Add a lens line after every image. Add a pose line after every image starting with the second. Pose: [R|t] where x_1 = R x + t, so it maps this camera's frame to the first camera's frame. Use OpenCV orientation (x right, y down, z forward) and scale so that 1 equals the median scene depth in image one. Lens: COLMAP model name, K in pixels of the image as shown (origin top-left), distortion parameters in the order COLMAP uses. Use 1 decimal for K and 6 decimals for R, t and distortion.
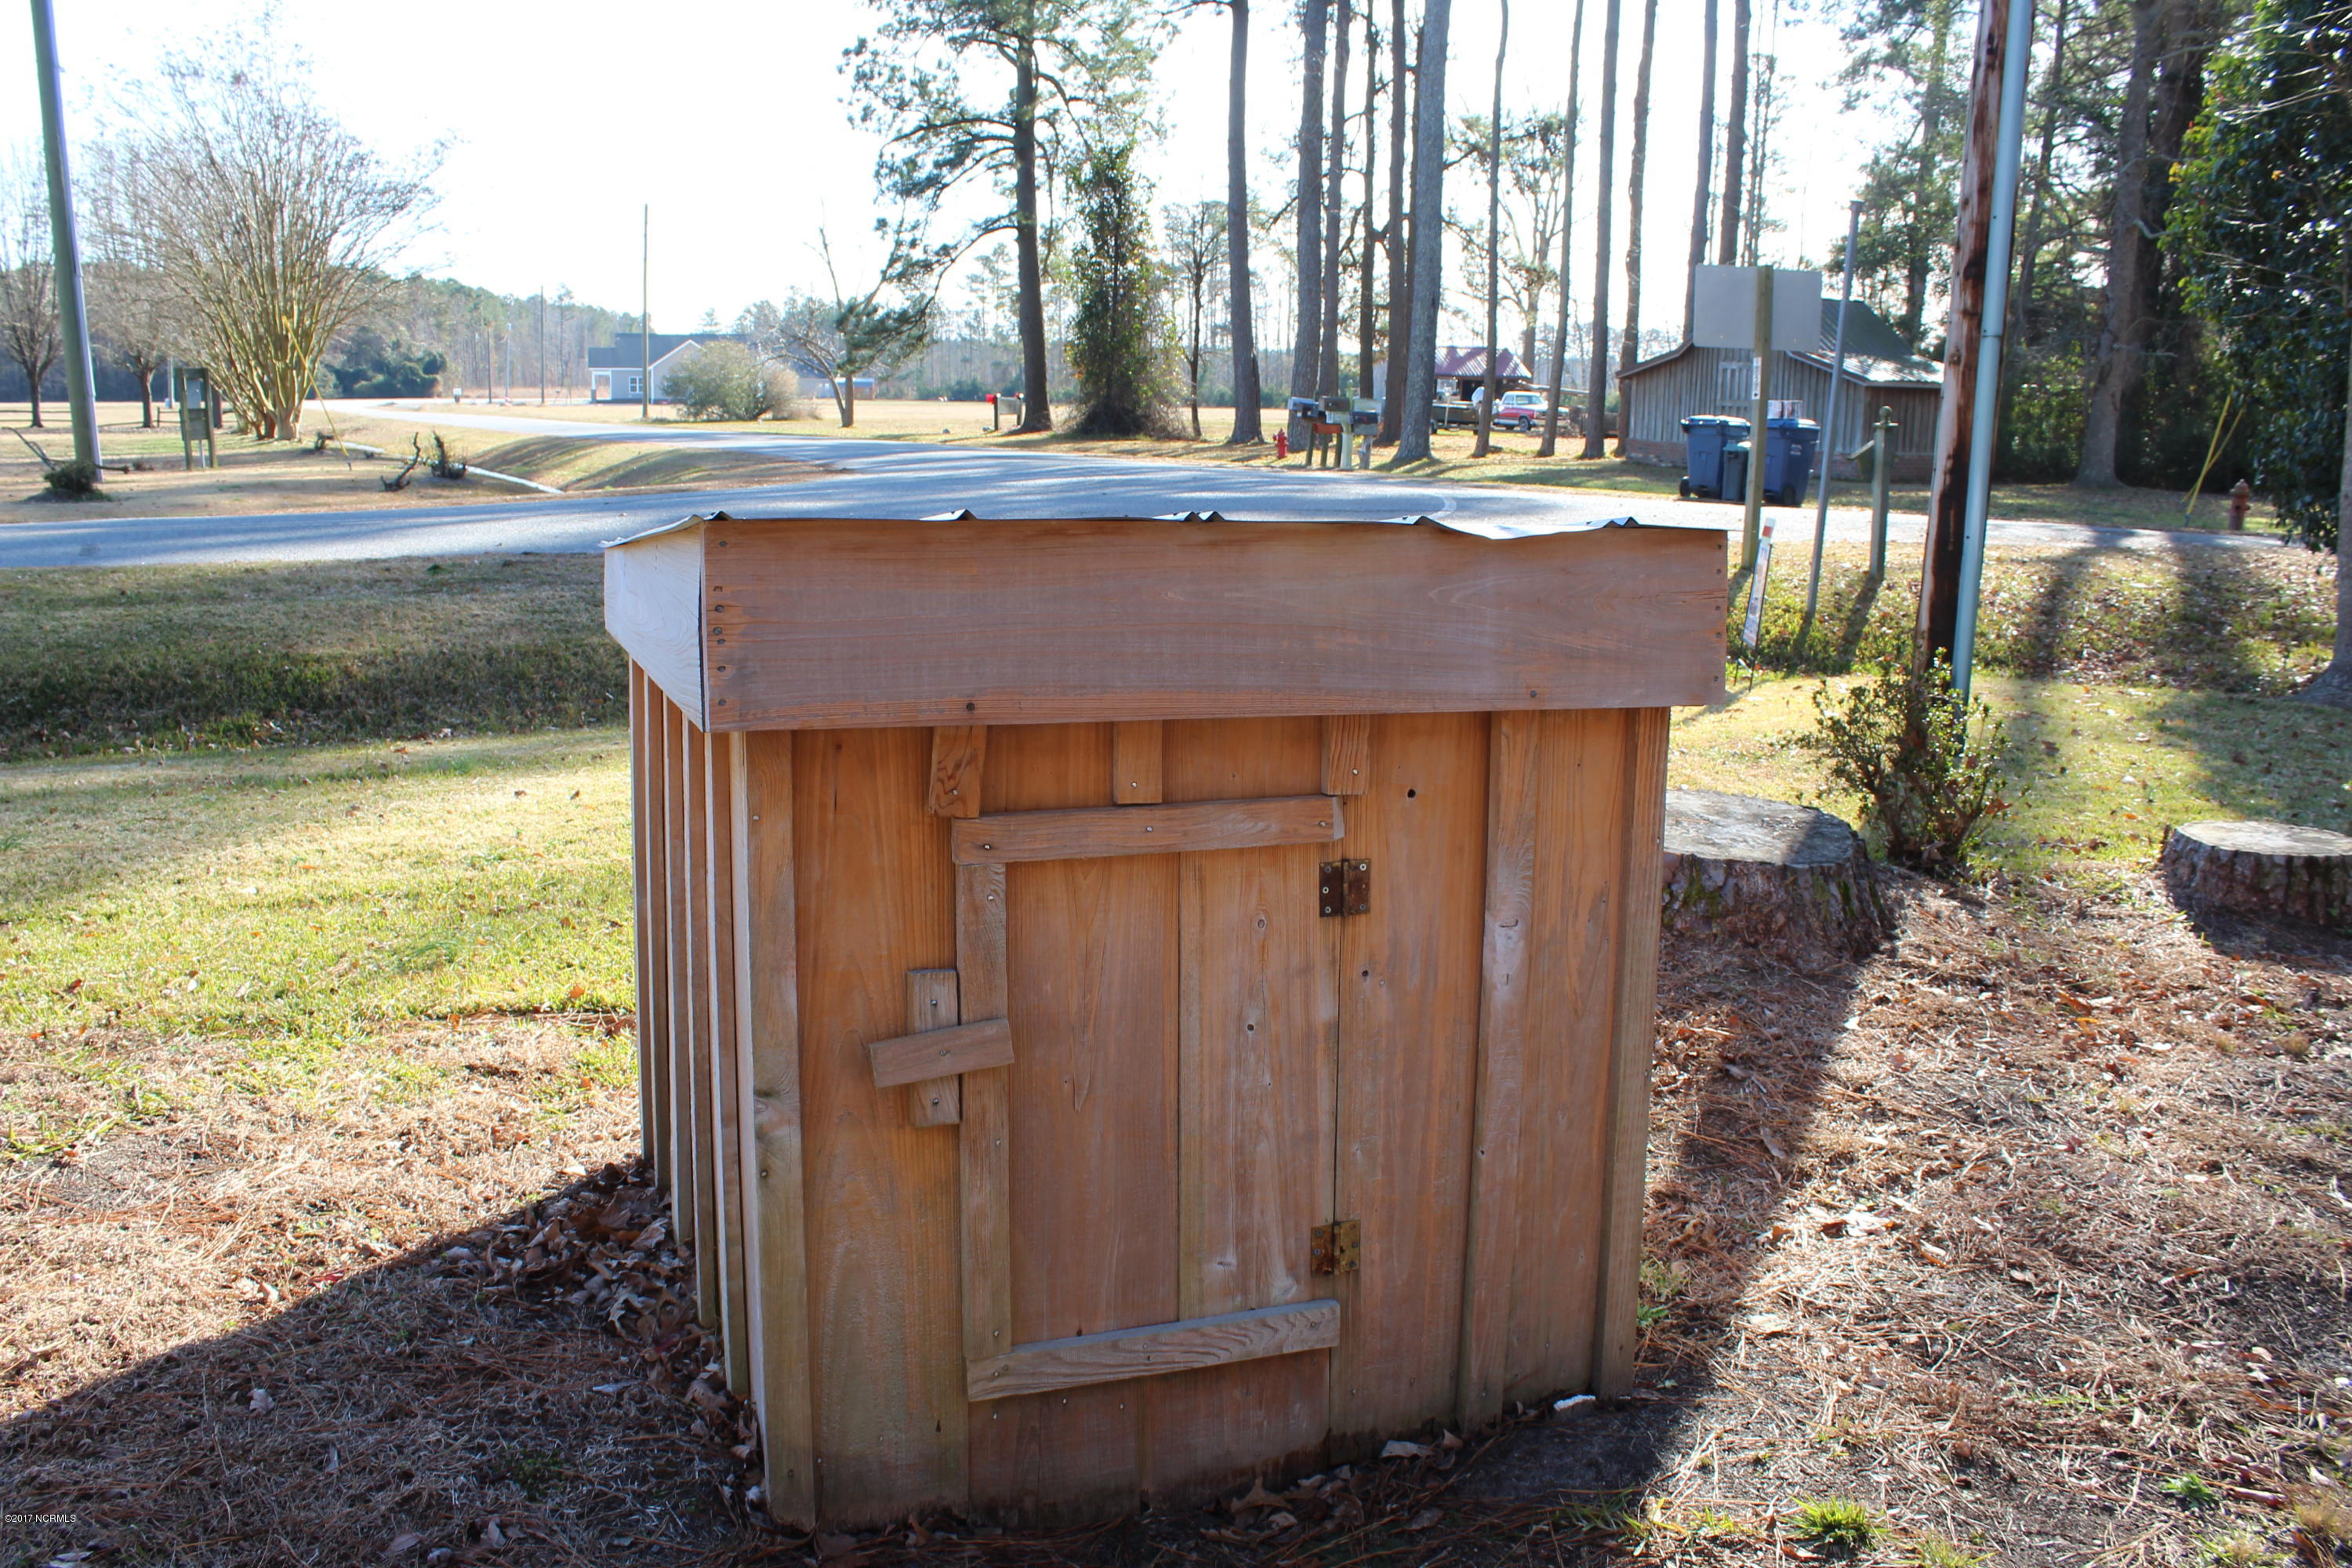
lens RADIAL K [[1938.0, 0, 1140.3], [0, 1938.0, 811.7], [0, 0, 1]] dist [-0.171814, 0.167695]
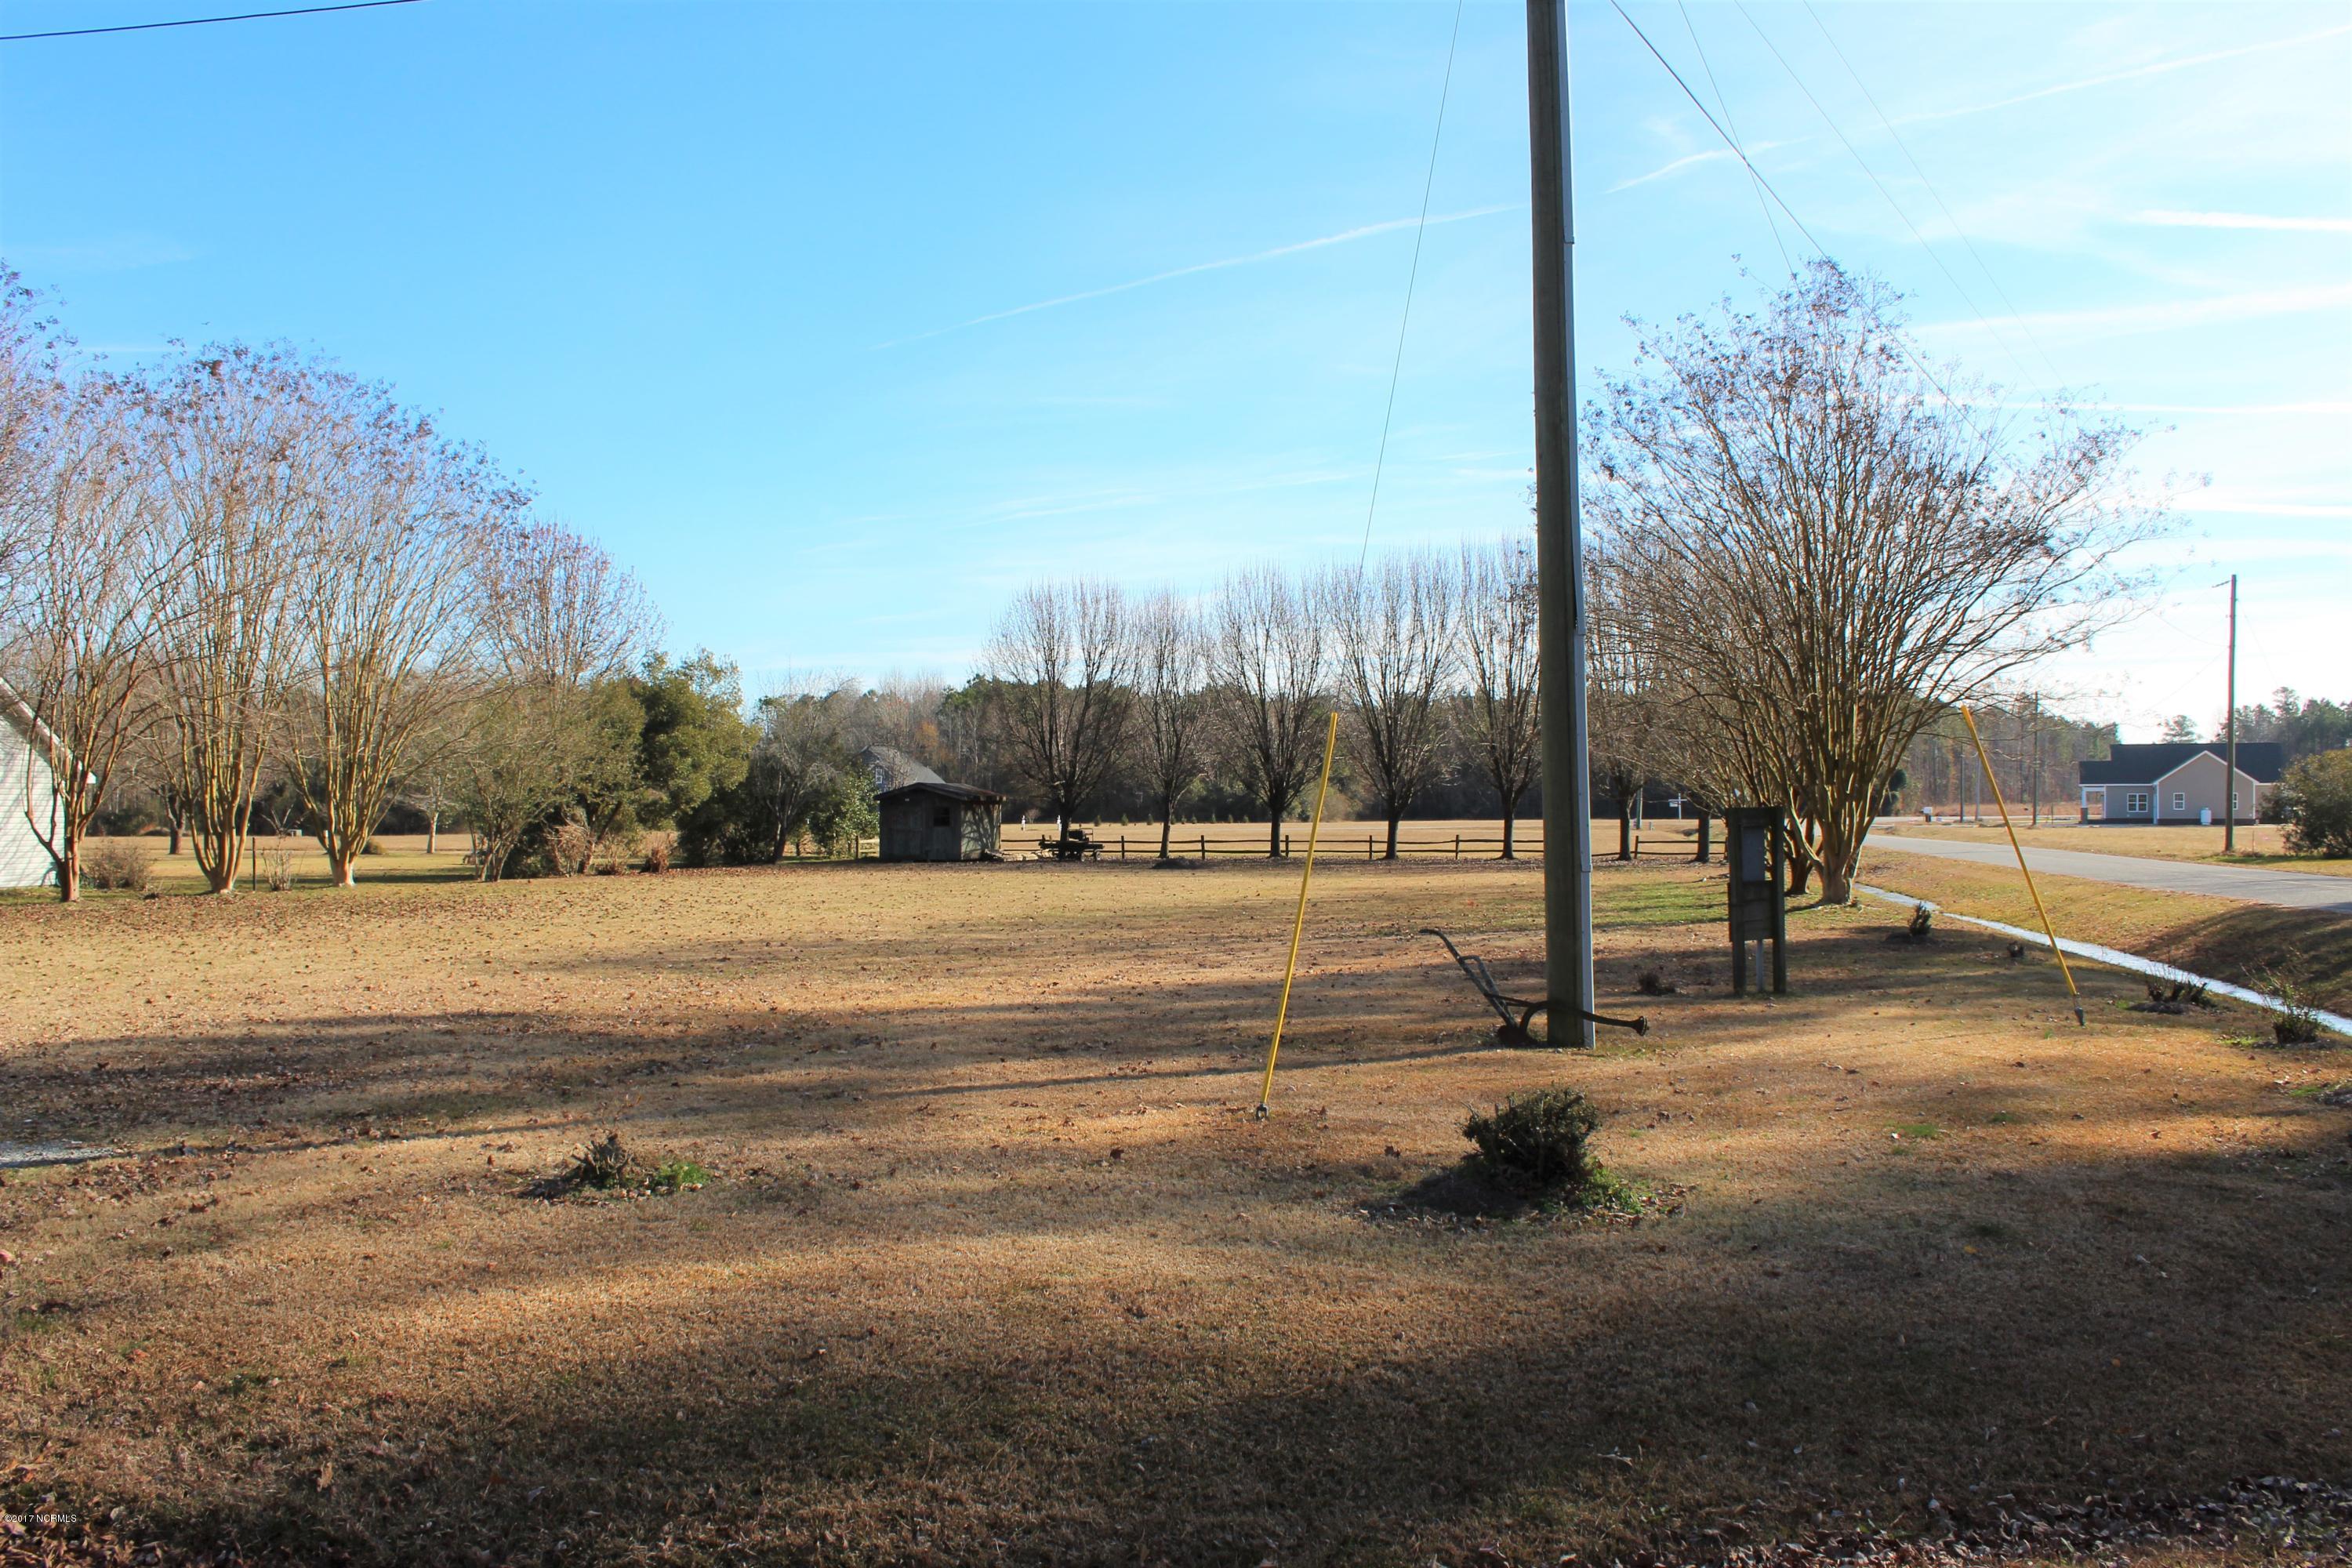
lens RADIAL K [[1938.0, 0, 1140.3], [0, 1938.0, 811.7], [0, 0, 1]] dist [-0.171814, 0.167695]
pose [[0.752573, -0.016755, -0.658296, -0.126654], [-0.125046, 0.977851, -0.167842, -0.054978], [0.646527, 0.208630, 0.733809, 0.218179]]
